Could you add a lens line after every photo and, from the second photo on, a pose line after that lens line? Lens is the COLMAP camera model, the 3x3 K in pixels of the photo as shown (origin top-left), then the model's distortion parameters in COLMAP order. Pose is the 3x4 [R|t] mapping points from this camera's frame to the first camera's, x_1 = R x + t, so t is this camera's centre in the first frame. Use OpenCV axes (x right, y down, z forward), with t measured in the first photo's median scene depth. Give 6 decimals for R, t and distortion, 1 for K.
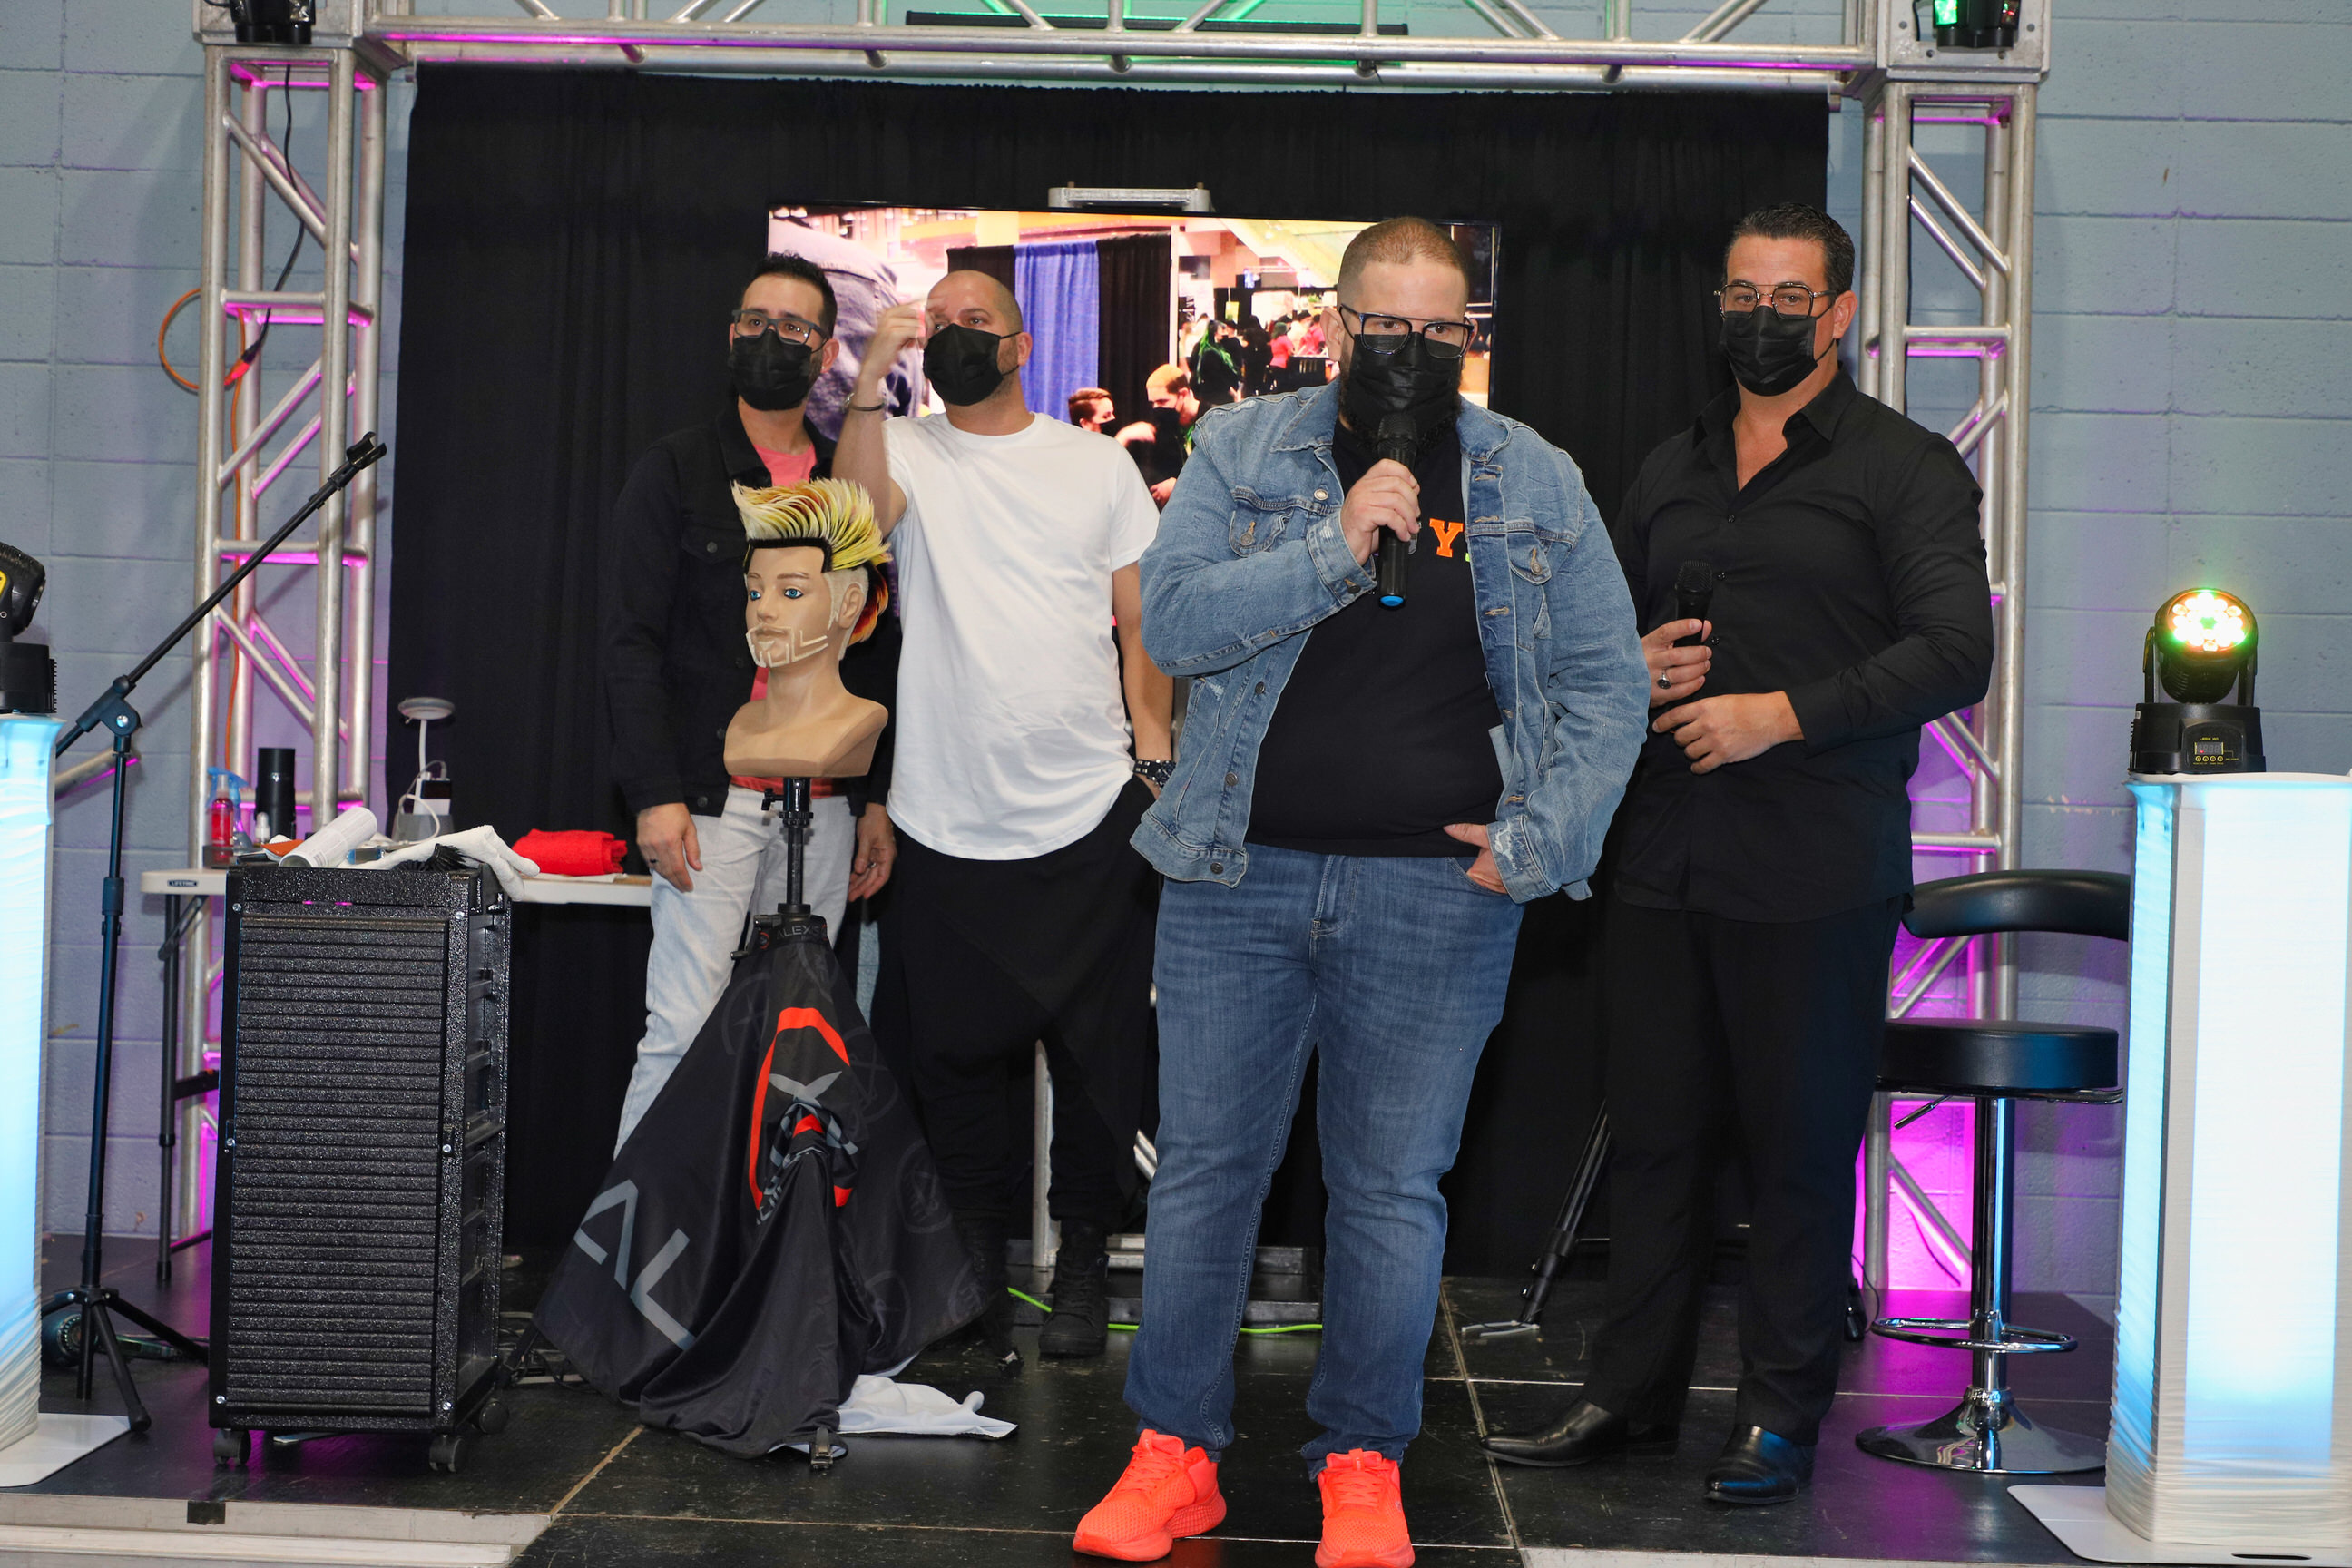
lens RADIAL K [[3420.0, 0, 1189.2], [0, 3420.0, 804.9], [0, 0, 1]] dist [0.012936, 0.000000]
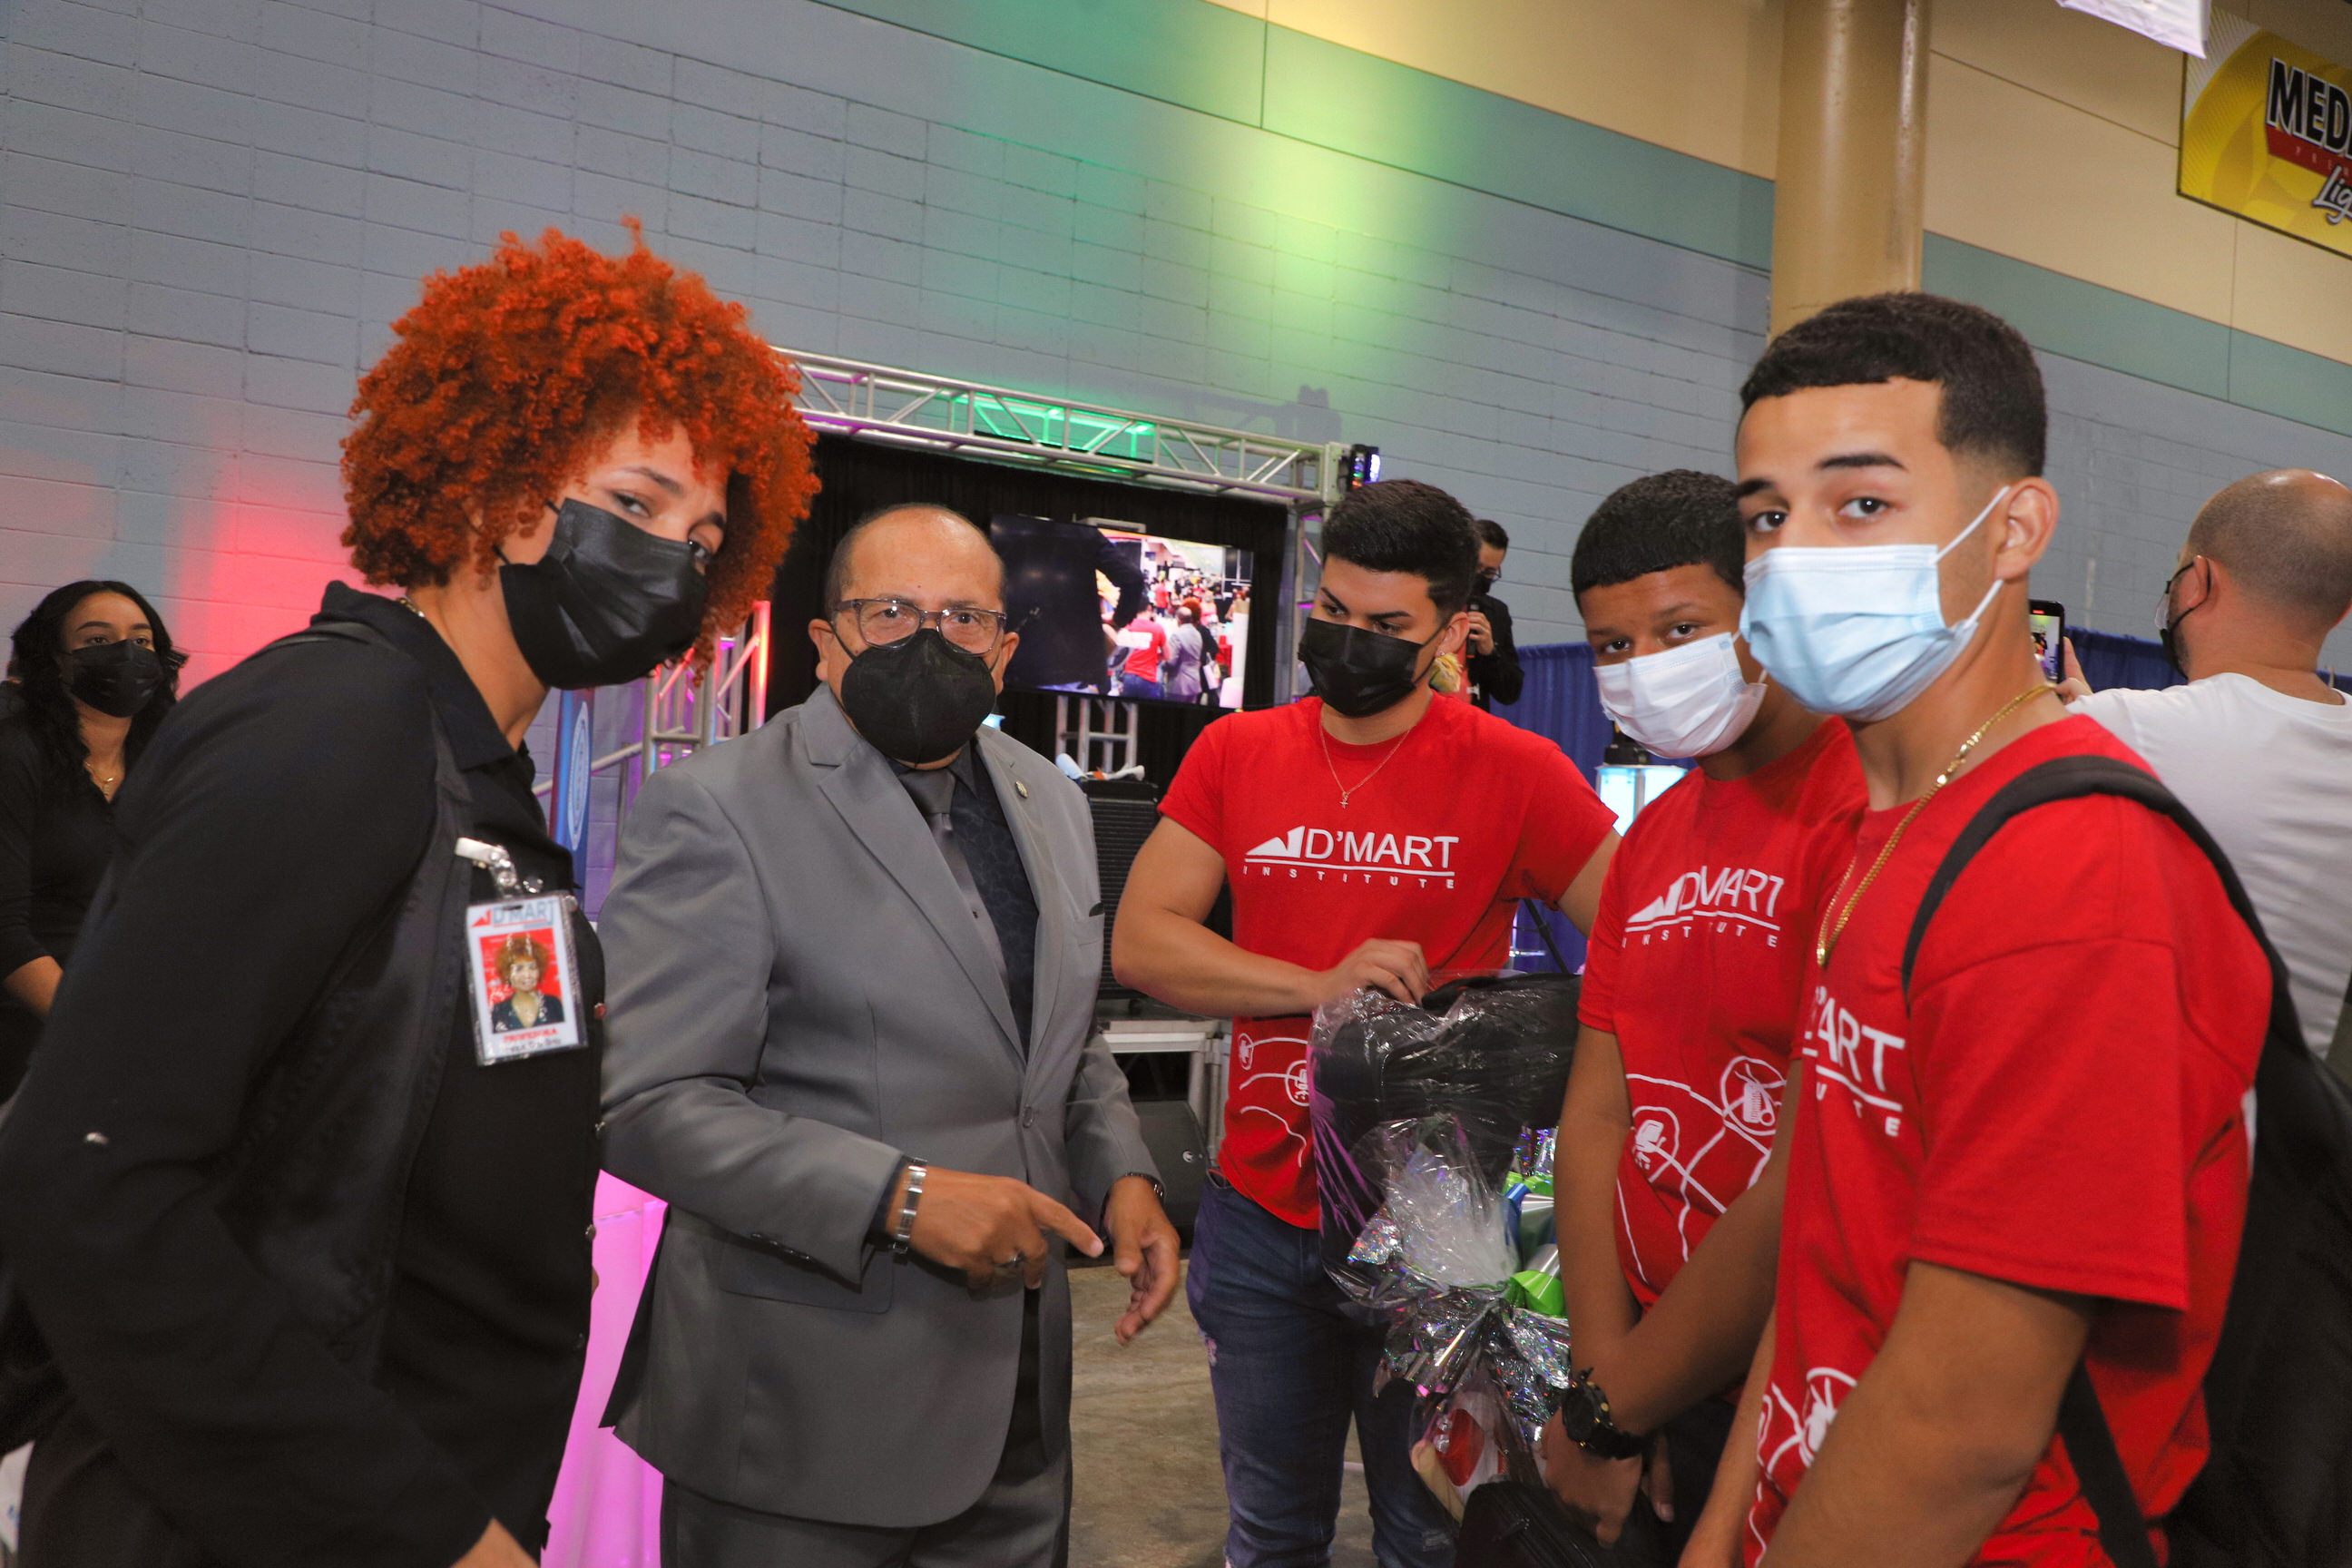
lens RADIAL K [[1708.0, 0, 1186.0], [0, 1708.0, 791.2], [0, 0, 1]] dist [-0.010288, 0.009084]
pose [[0.851612, 0.021792, 0.523719, -0.576165], [-0.021529, 0.999746, -0.006592, 0.021344], [-0.523730, -0.005662, 0.851865, -0.076713]]
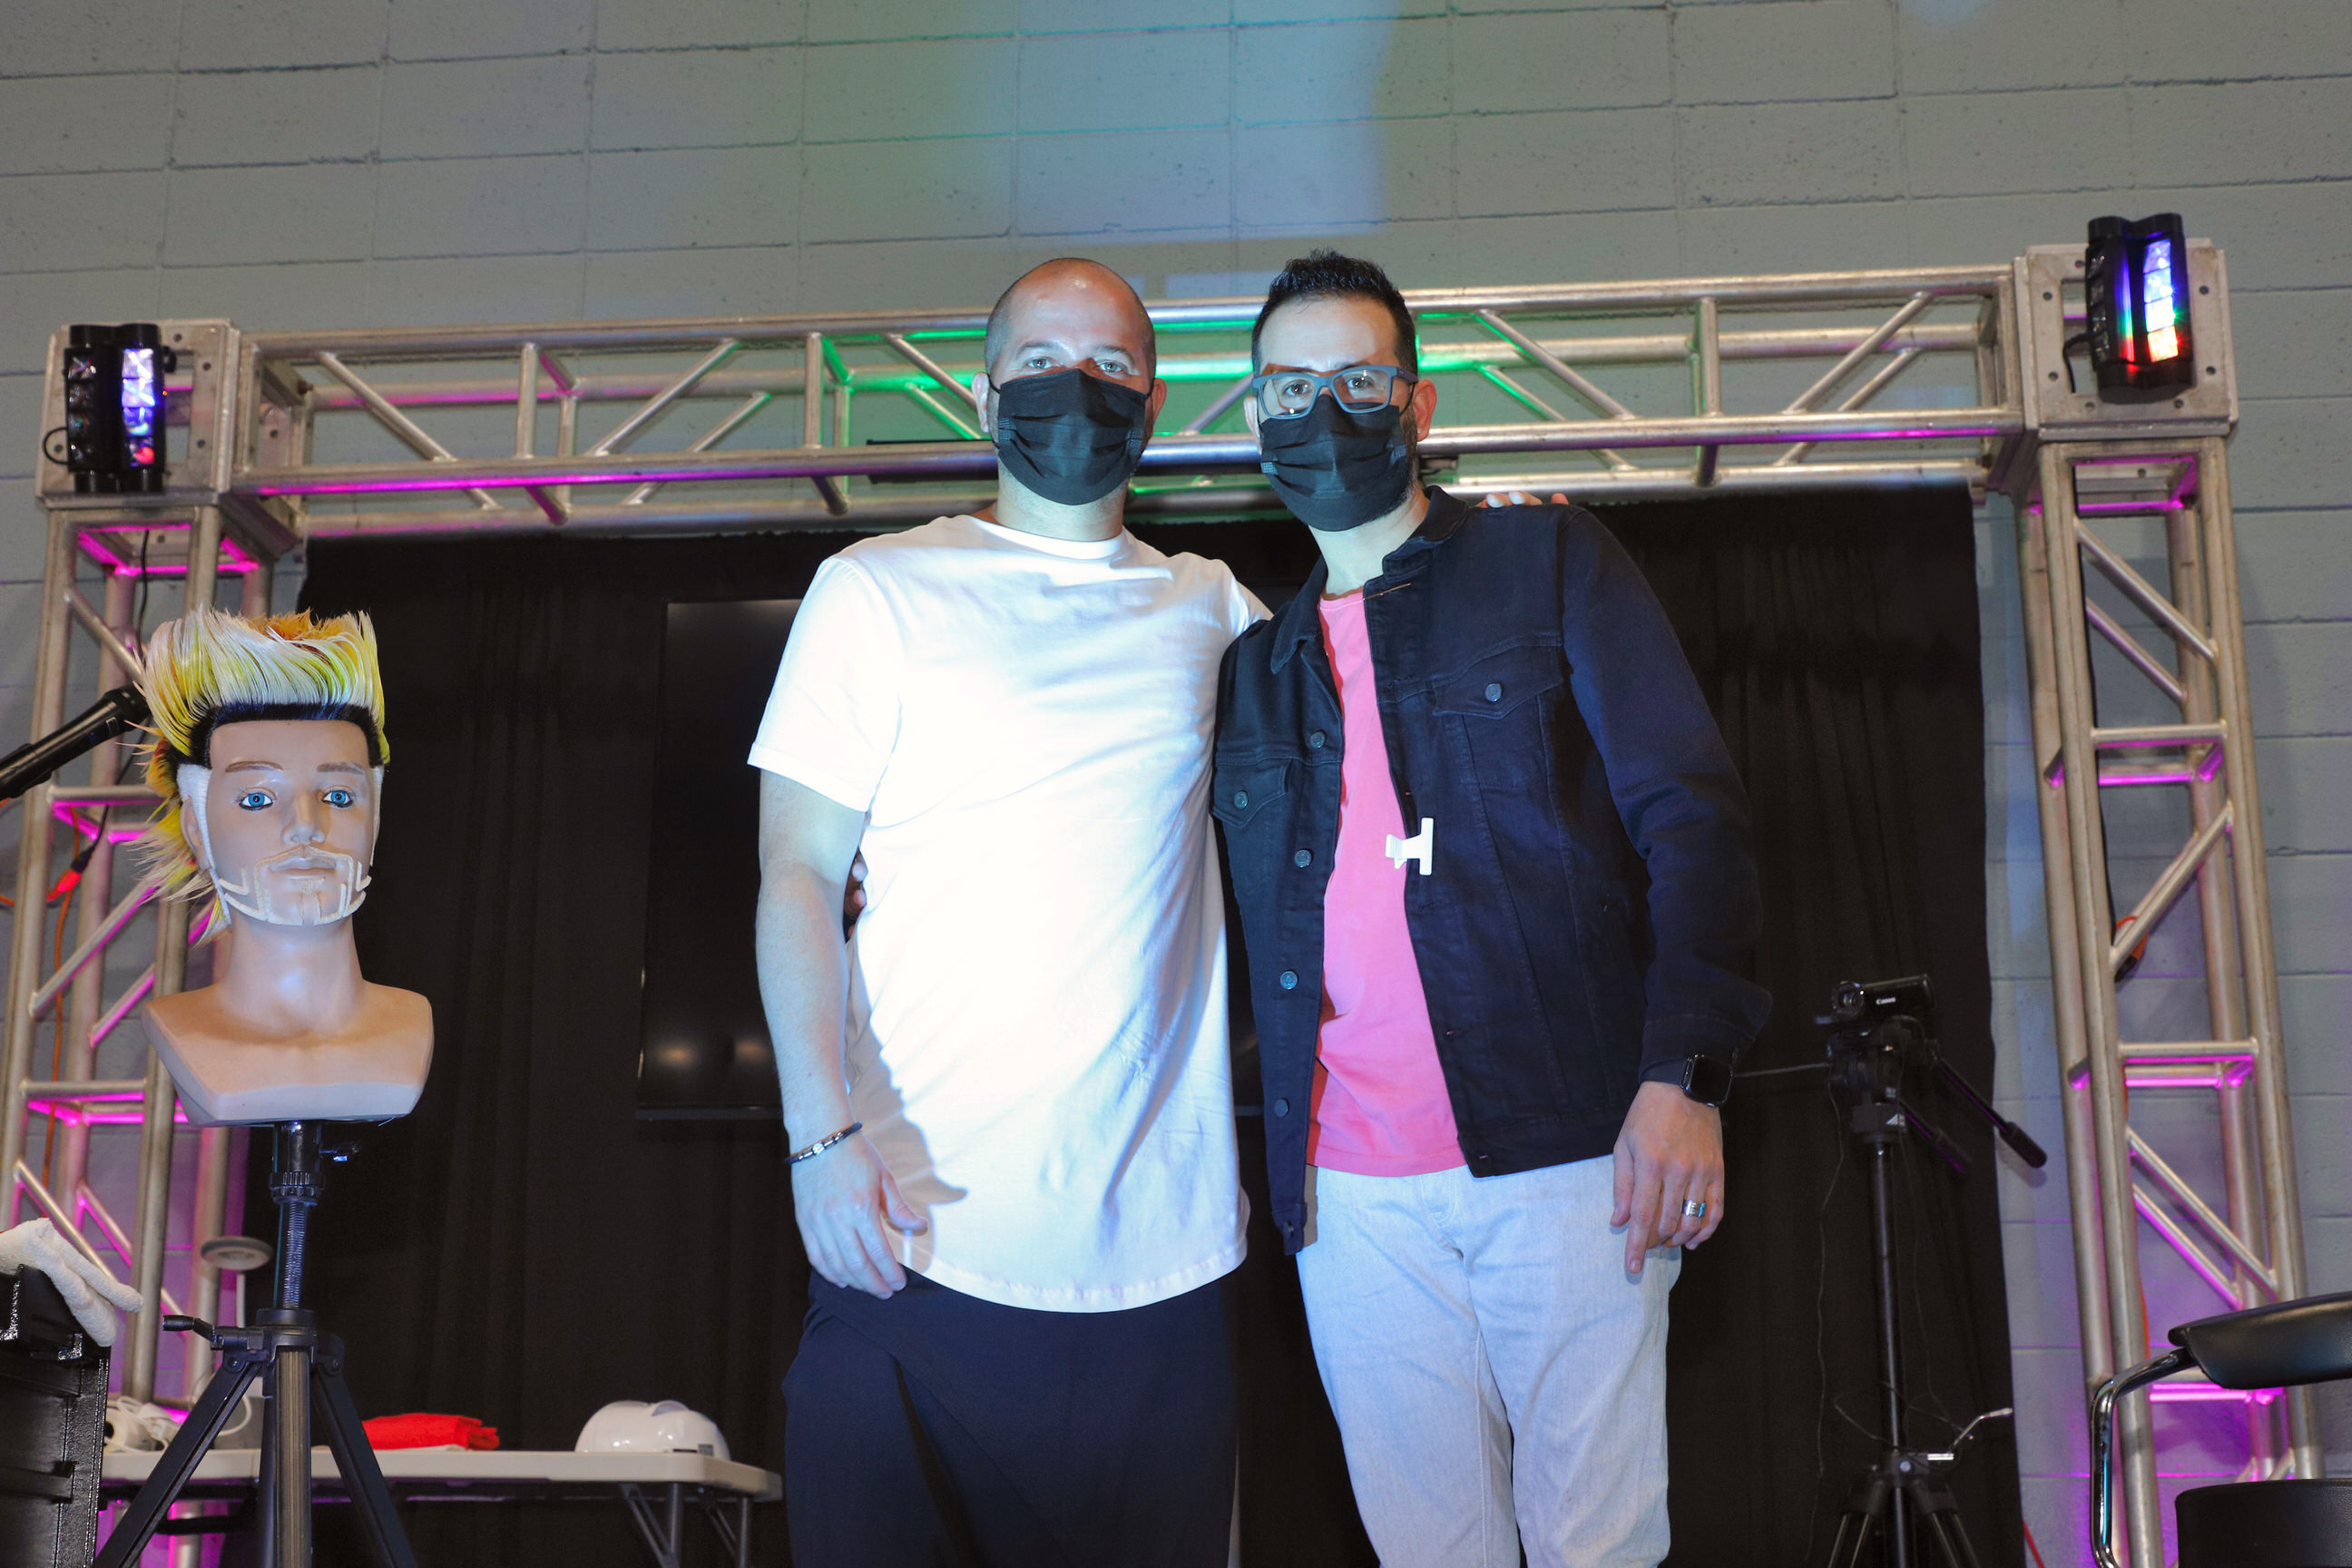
lens RADIAL K [[3215.5, 0, 1200.9], [0, 3215.5, 806.2], [0, 0, 1]] dist [0.010186, 0.000000]
pose [[0.997476, -0.045557, -0.054466, 0.040469], [0.029757, 0.964638, -0.261895, 0.068782], [0.064472, 0.259613, 0.963558, 0.261973]]
